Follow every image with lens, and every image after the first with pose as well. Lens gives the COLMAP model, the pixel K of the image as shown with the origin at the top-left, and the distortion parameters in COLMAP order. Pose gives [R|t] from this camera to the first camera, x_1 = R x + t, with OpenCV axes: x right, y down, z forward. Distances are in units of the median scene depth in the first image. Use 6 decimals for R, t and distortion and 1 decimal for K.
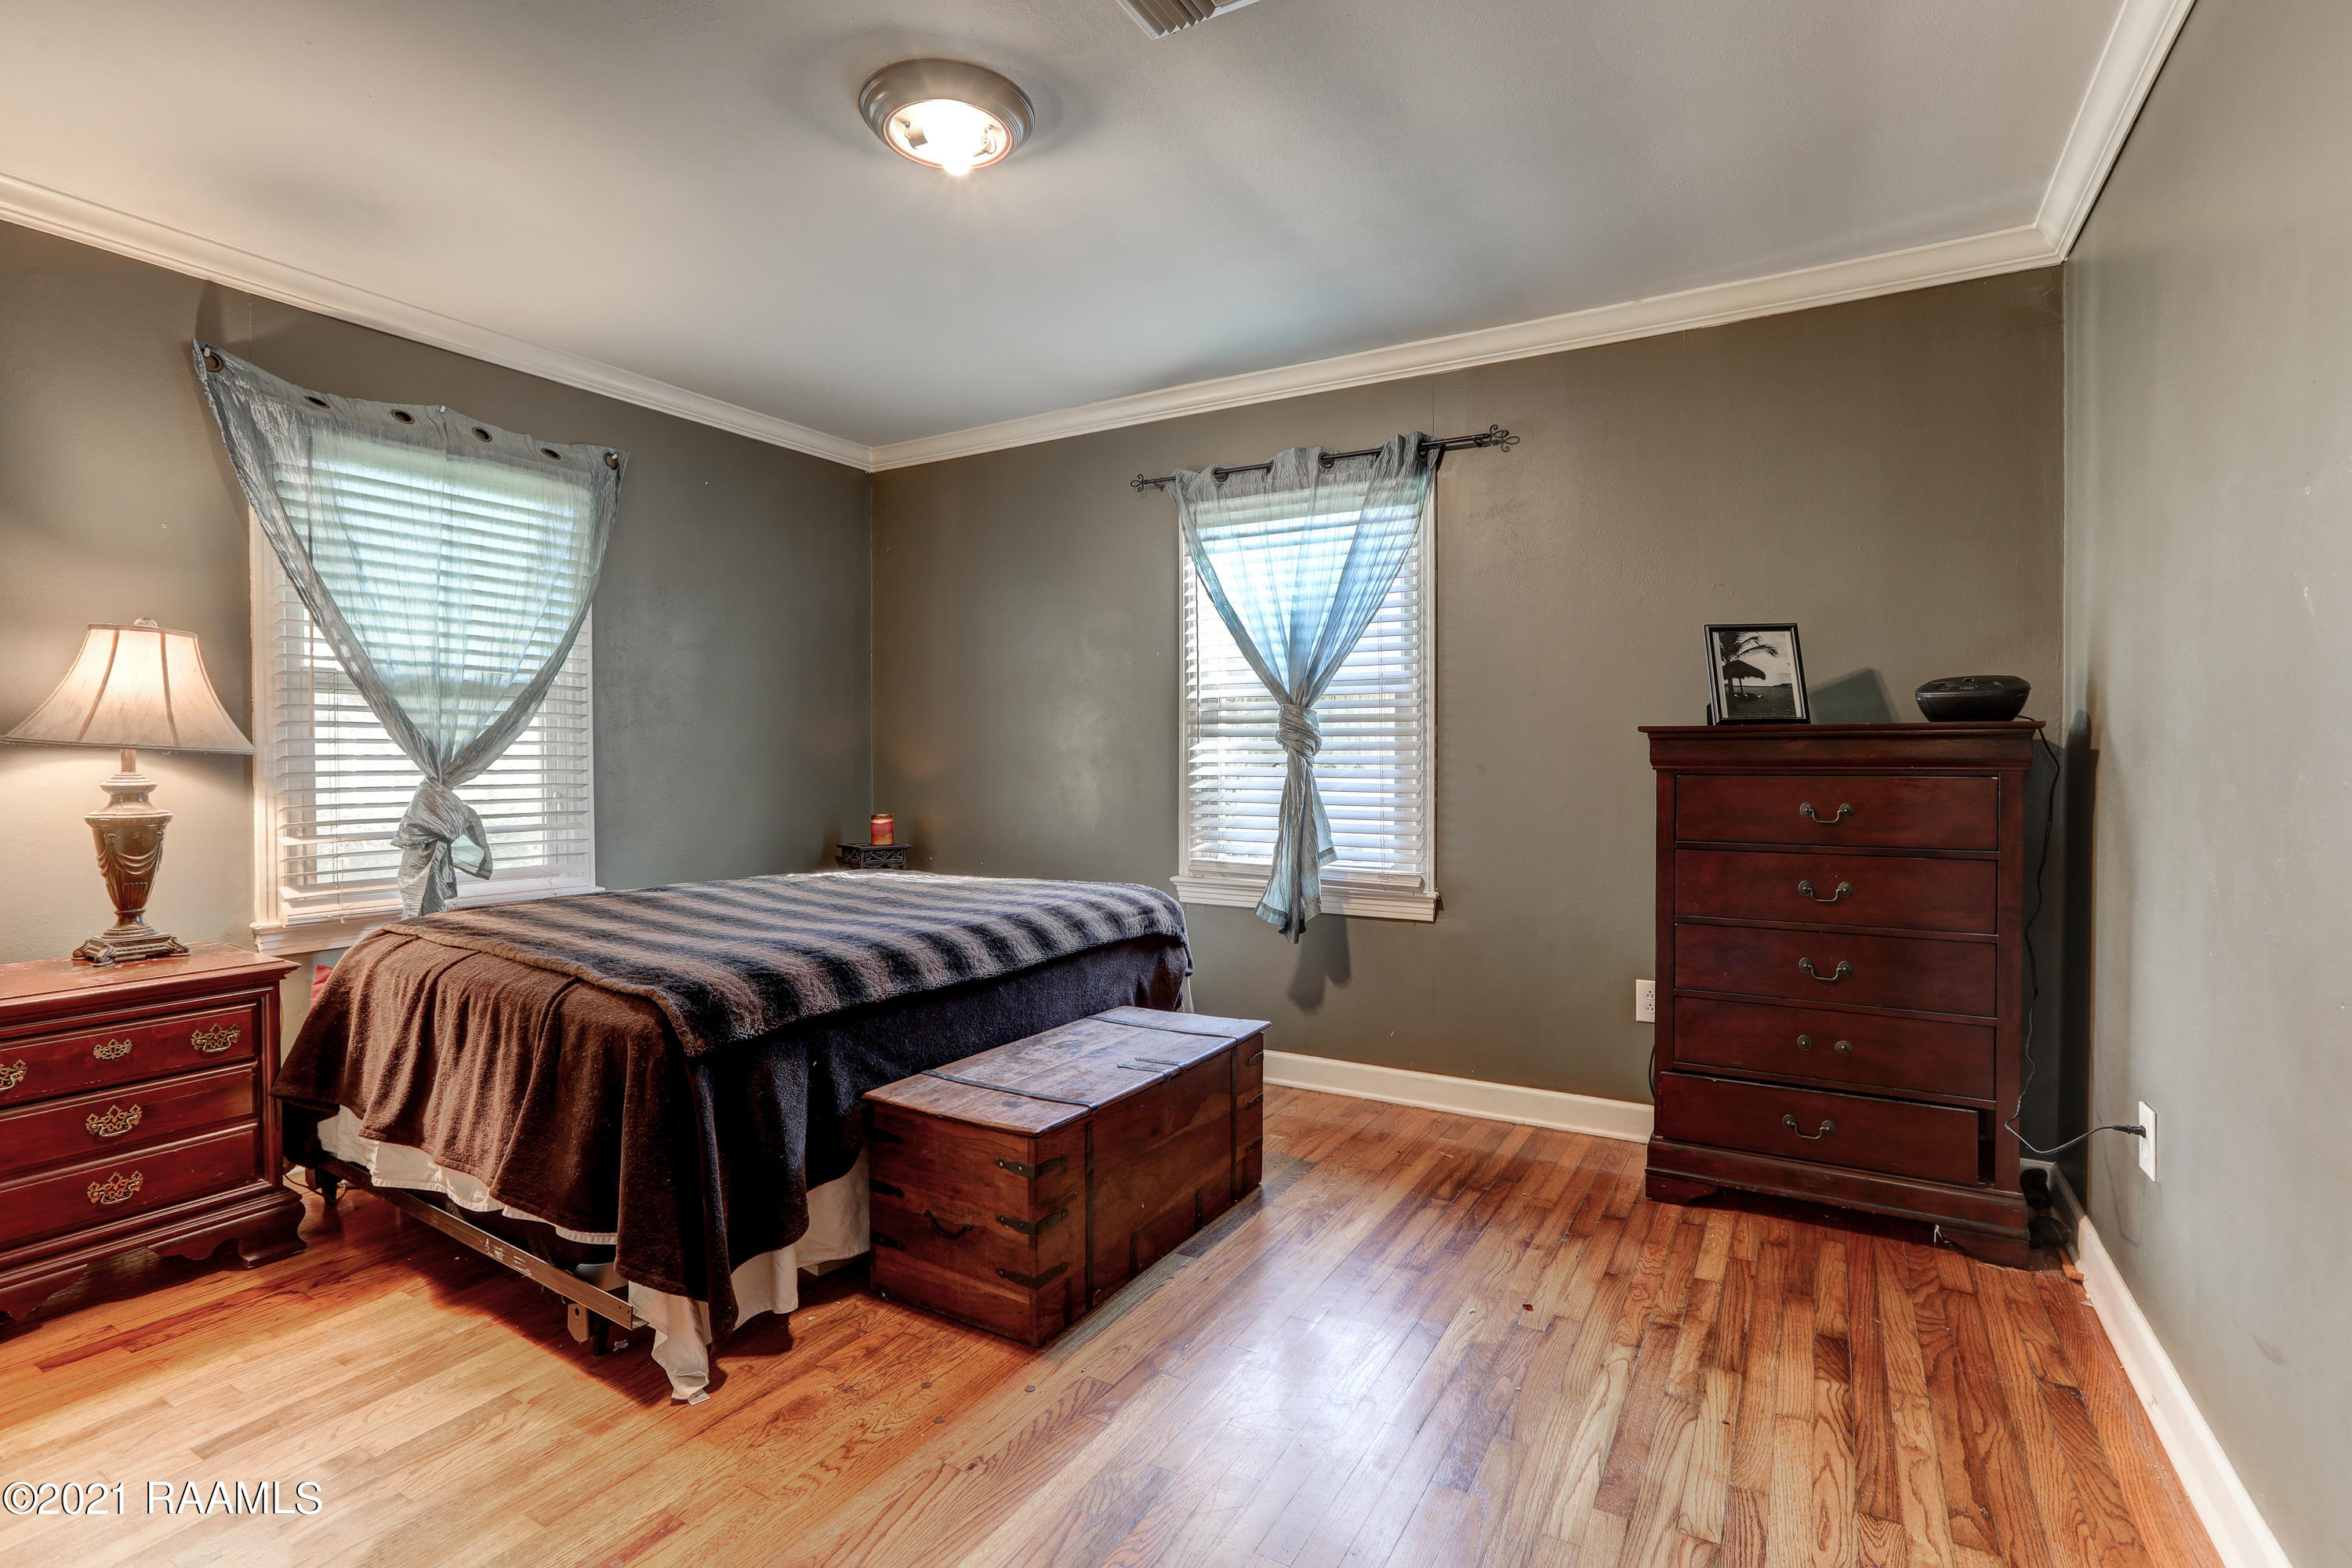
lens RADIAL K [[1105.3, 0, 1176.0], [0, 1105.3, 784.0], [0, 0, 1]] dist [-0.001012, 0.000111]
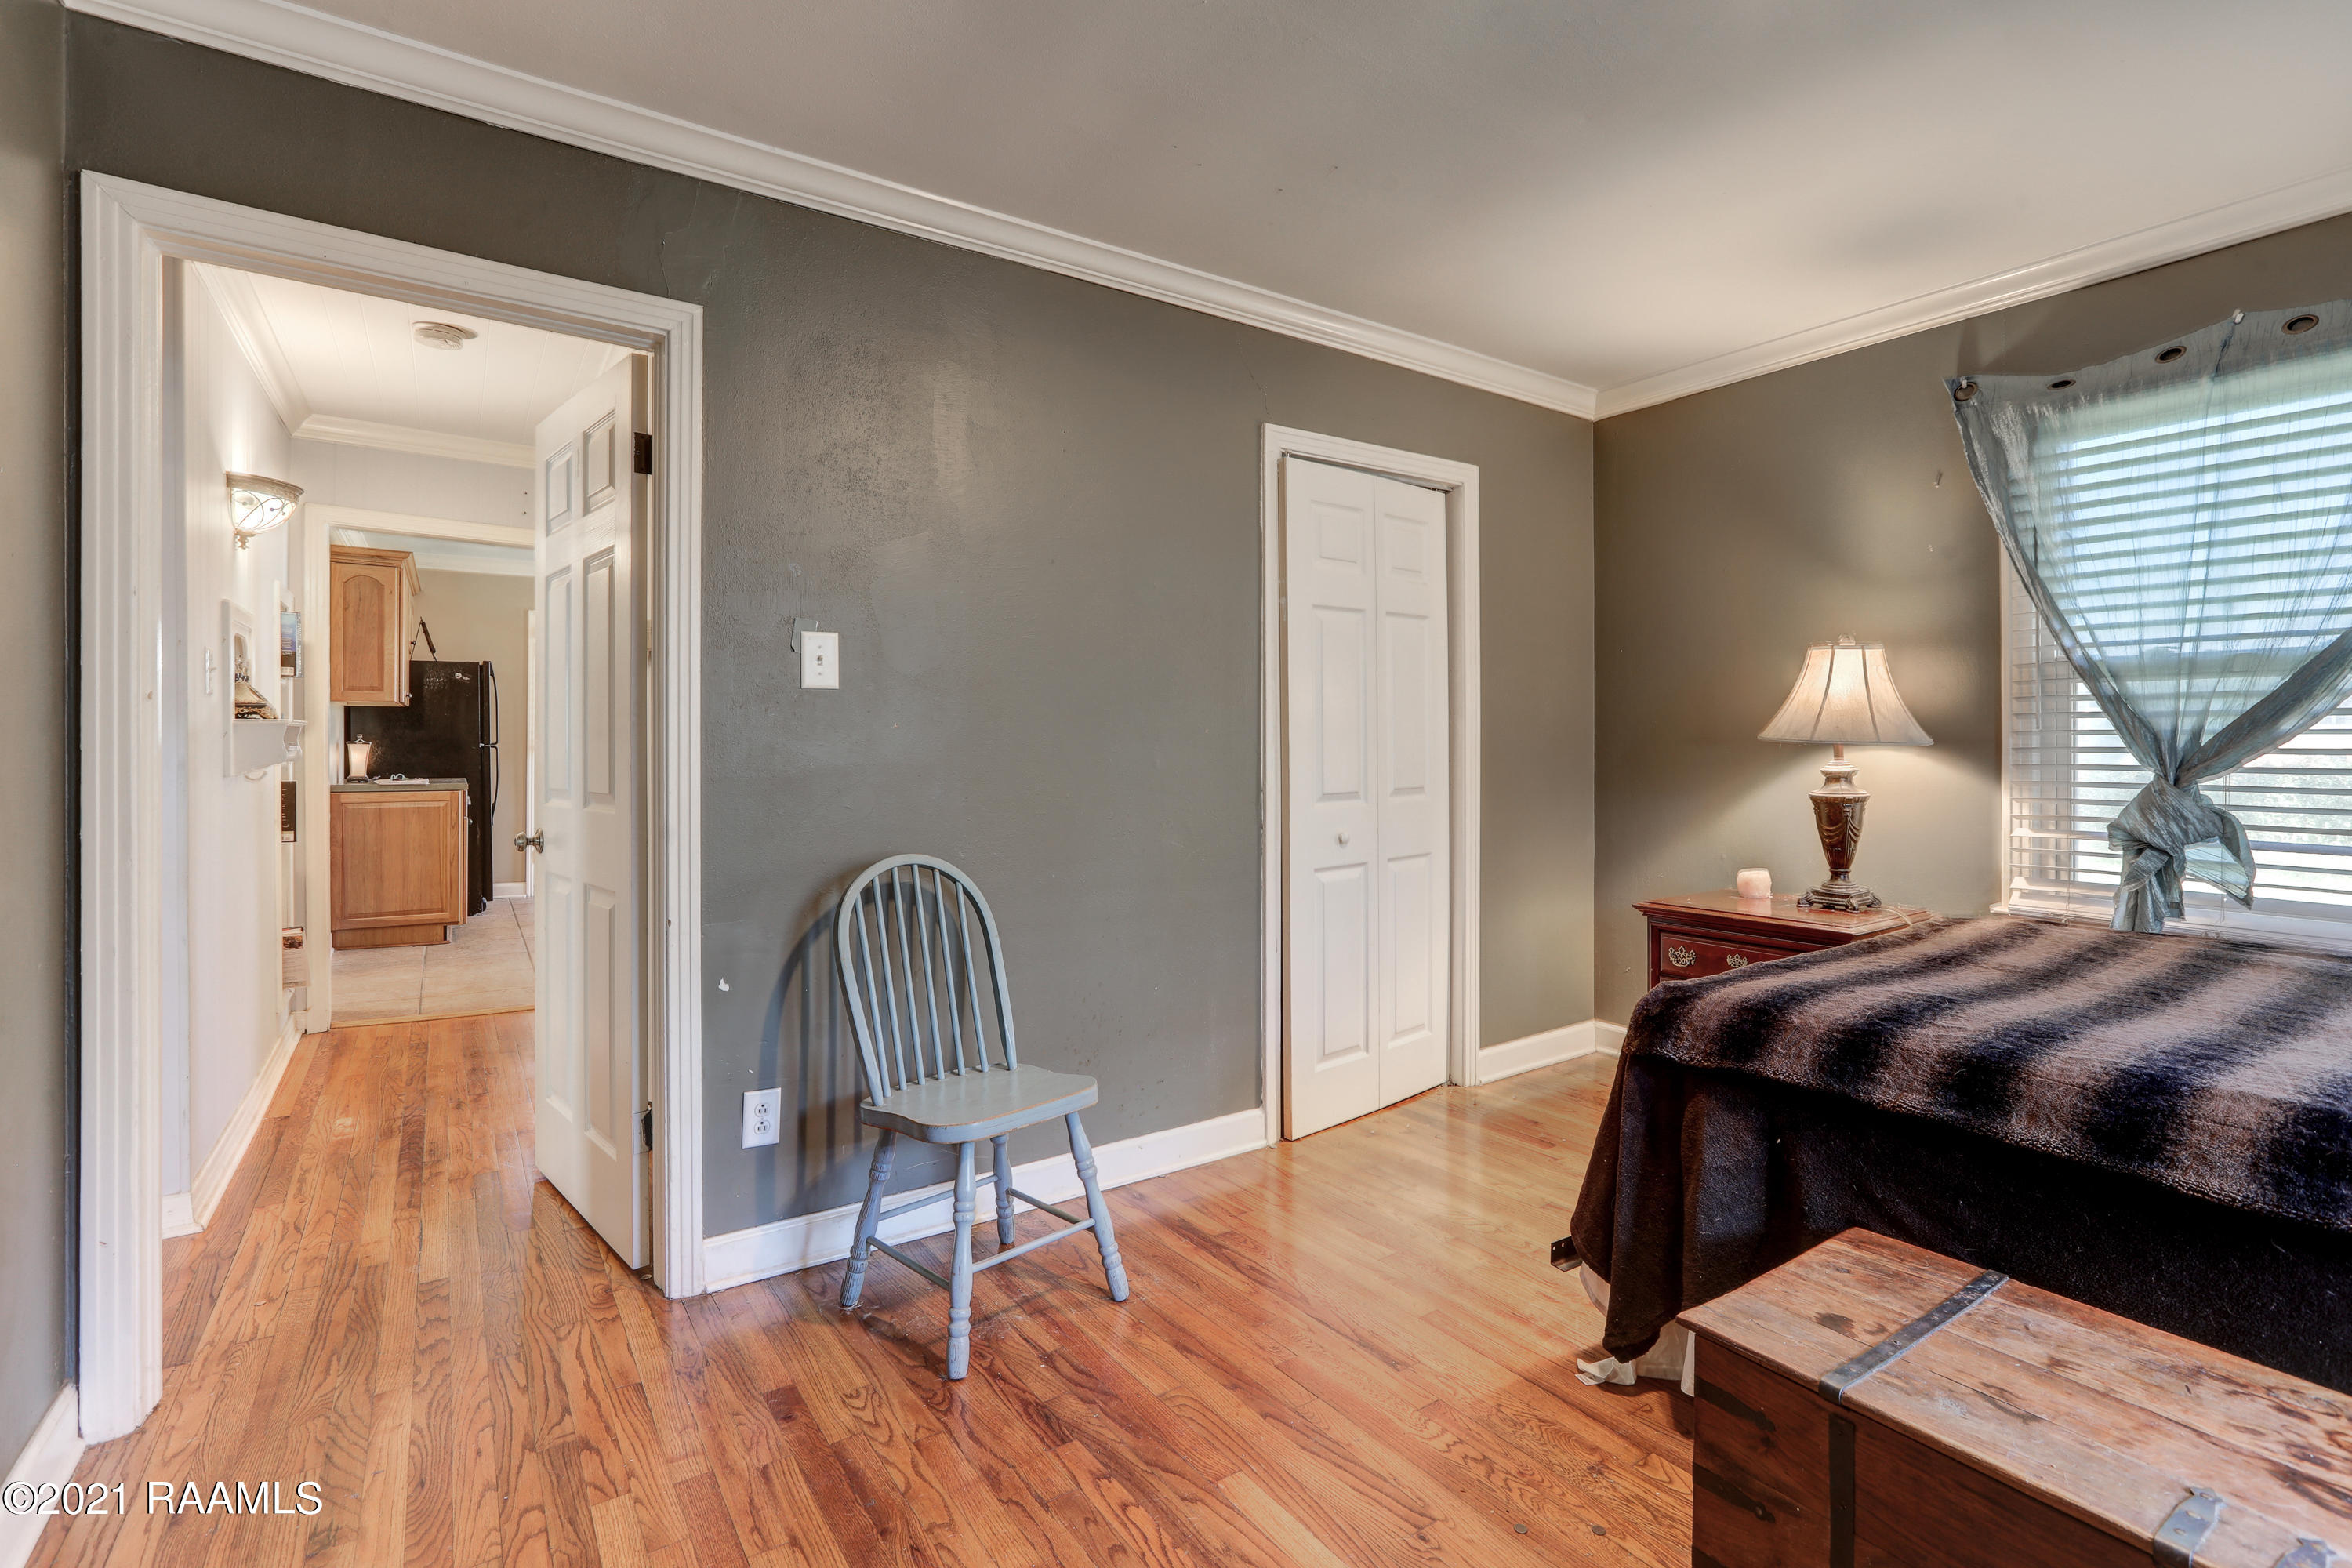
lens RADIAL K [[1108.7, 0, 1180.9], [0, 1108.7, 741.2], [0, 0, 1]] dist [-0.001139, -0.000124]
pose [[-0.432681, -0.002385, -0.901544, 0.484643], [-0.025451, 0.999630, 0.009570, -0.023386], [0.901188, 0.027086, -0.432582, 0.808511]]
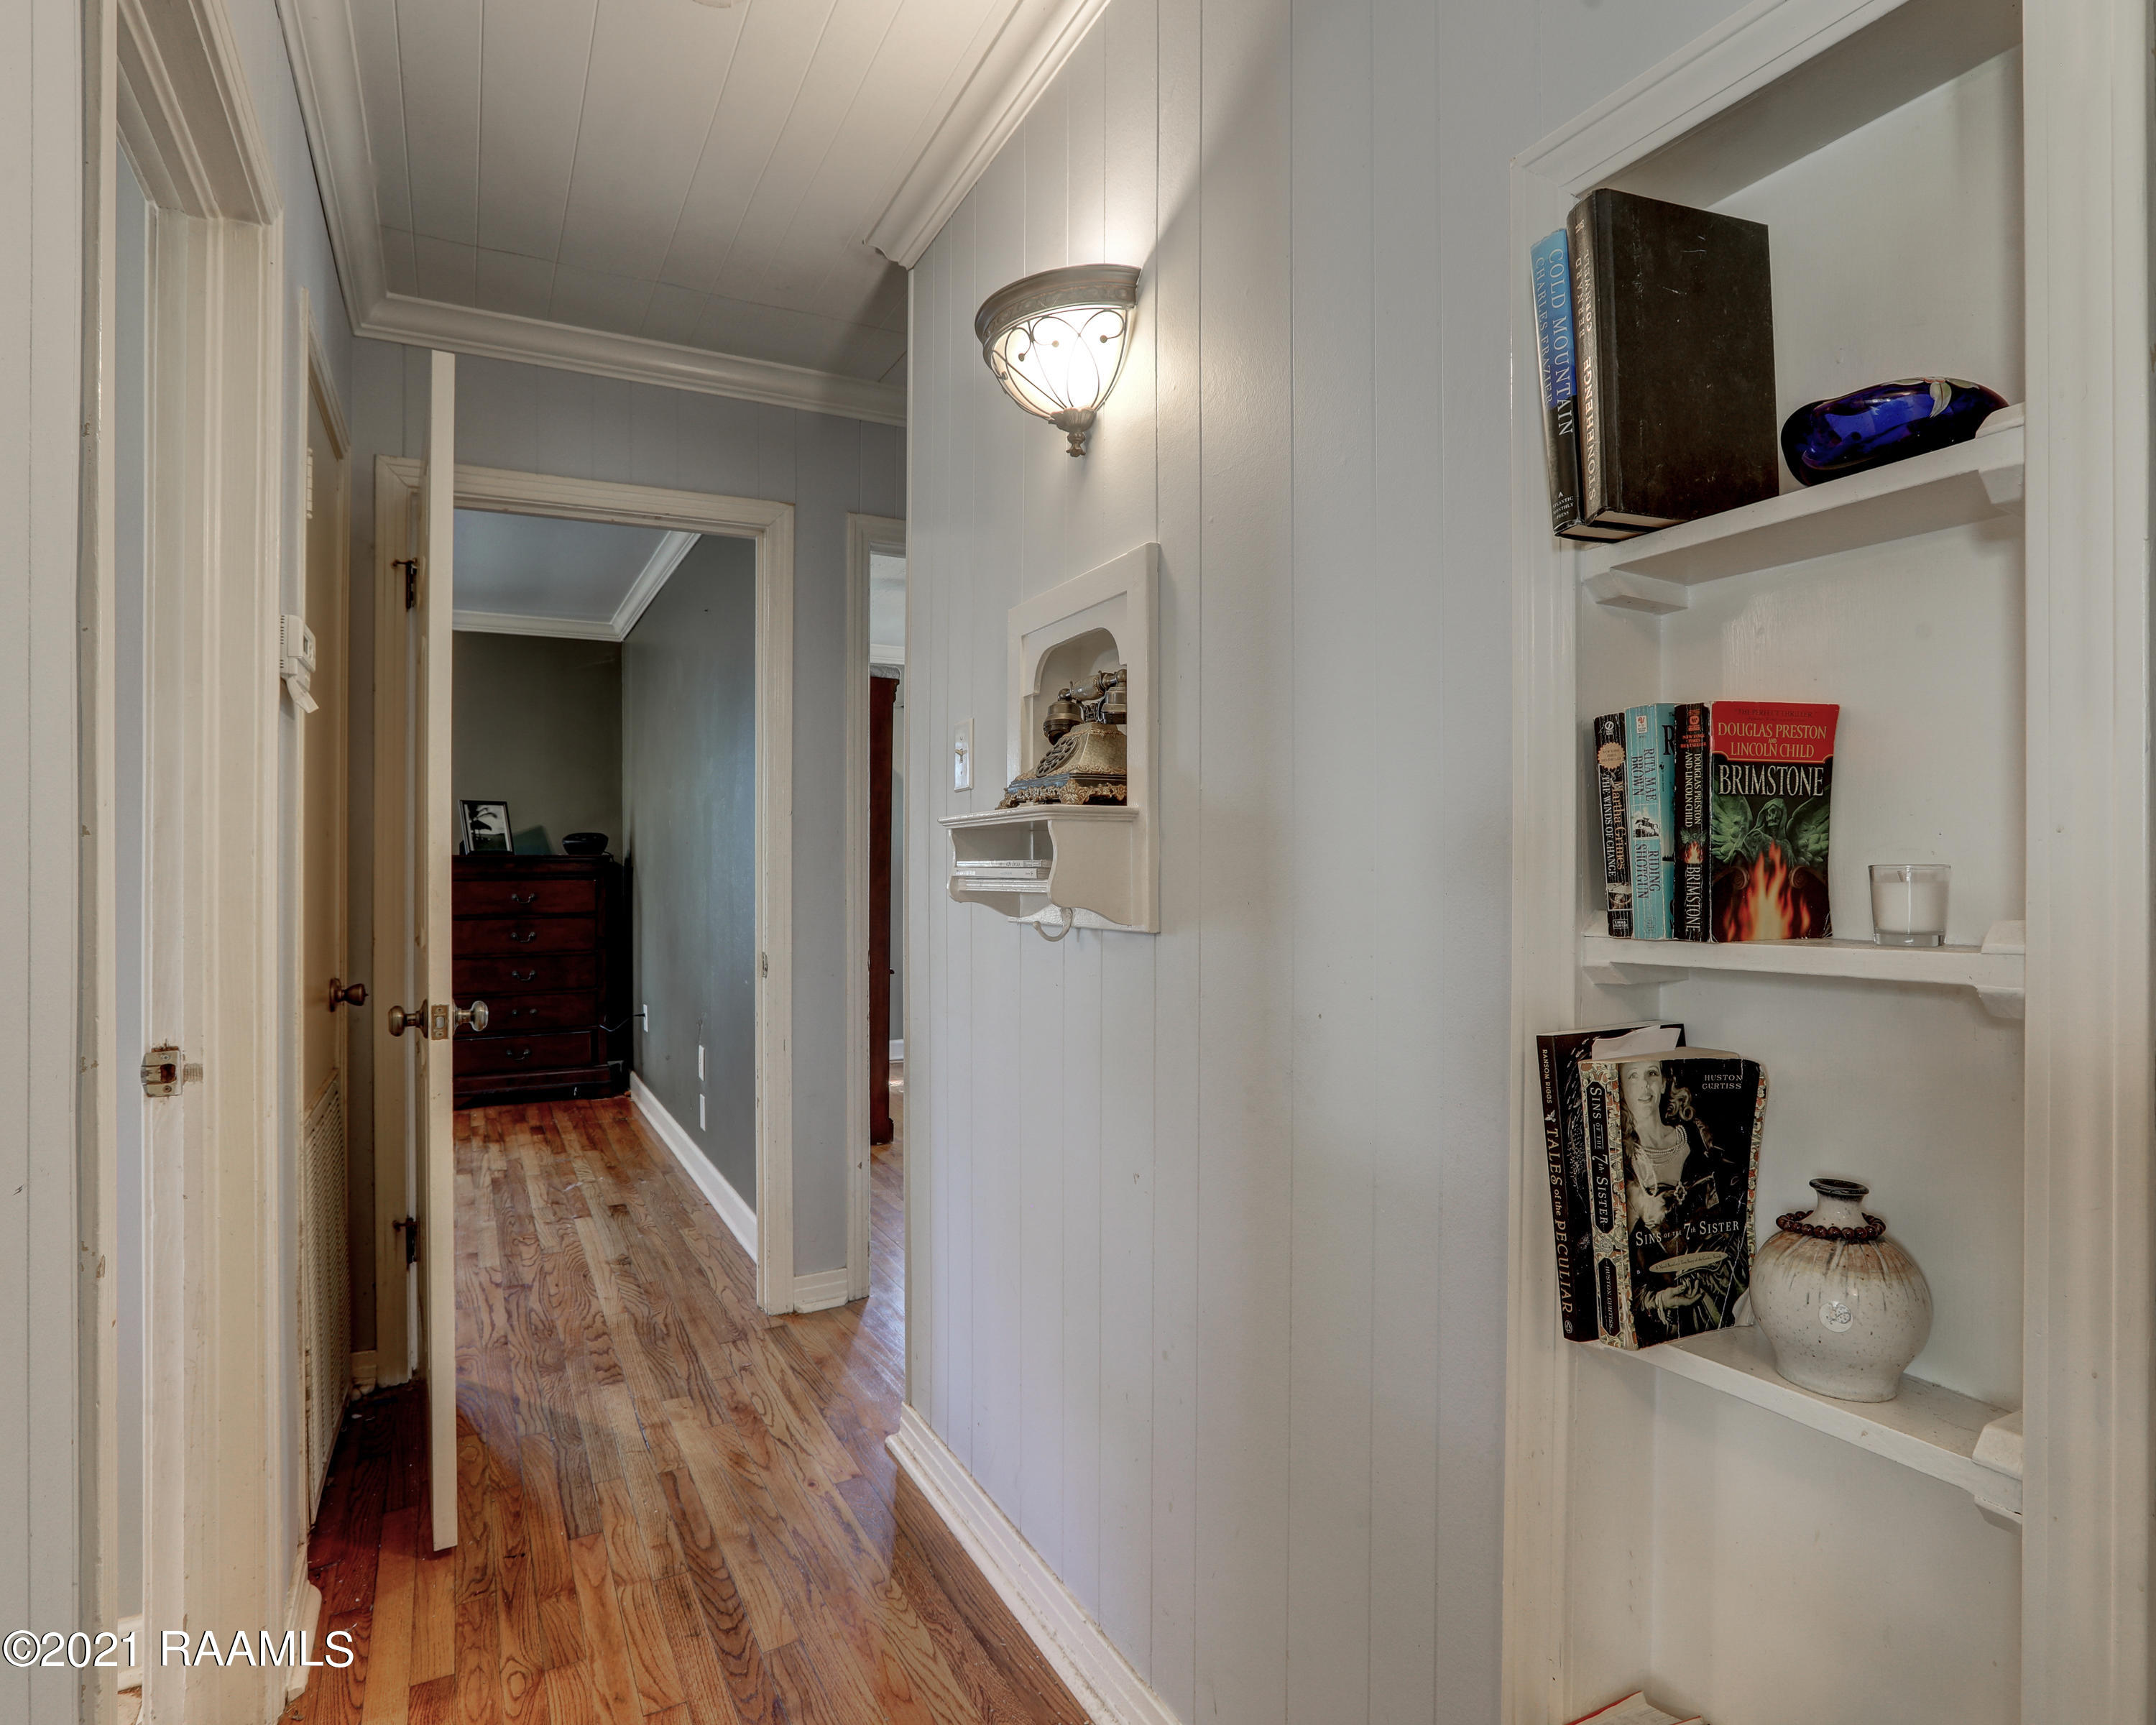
lens RADIAL K [[1236.6, 0, 1078.0], [0, 1236.6, 862.5], [0, 0, 1]] dist [-0.002347, -0.000434]
pose [[0.537419, 0.002729, 0.843311, -0.725028], [0.022794, 0.999582, -0.017761, 0.022406], [-0.843007, 0.028767, 0.537133, -1.004927]]
